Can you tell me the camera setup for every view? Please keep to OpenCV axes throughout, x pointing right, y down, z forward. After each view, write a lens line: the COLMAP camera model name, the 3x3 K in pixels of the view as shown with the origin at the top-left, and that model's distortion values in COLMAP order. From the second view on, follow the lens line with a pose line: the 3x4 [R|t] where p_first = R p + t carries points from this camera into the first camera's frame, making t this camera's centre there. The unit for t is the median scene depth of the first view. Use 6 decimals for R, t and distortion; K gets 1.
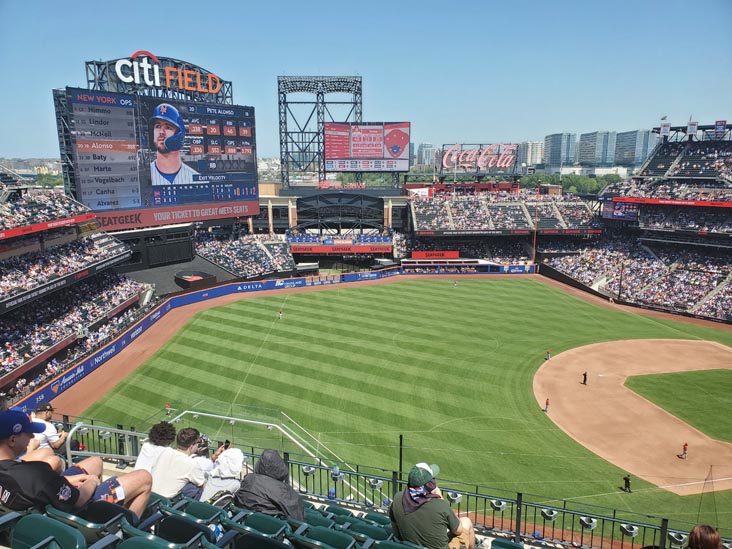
lens RADIAL K [[564.1, 0, 371.7], [0, 564.1, 279.8], [0, 0, 1]] dist [0.015489, -0.000491]
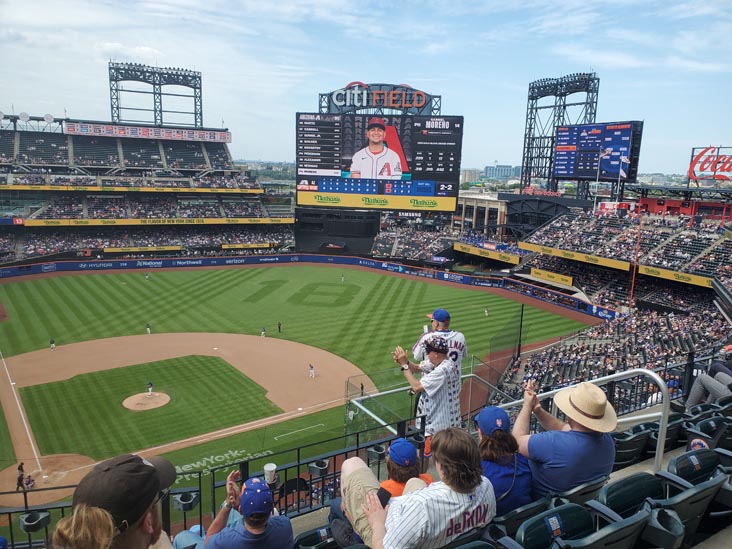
lens RADIAL K [[564.1, 0, 371.7], [0, 564.1, 279.8], [0, 0, 1]] dist [0.015489, -0.000491]
pose [[0.425180, 0.192720, -0.884354, 0.843999], [-0.220598, 0.969669, 0.105253, -0.078683], [0.877815, 0.150335, 0.454797, 0.430785]]
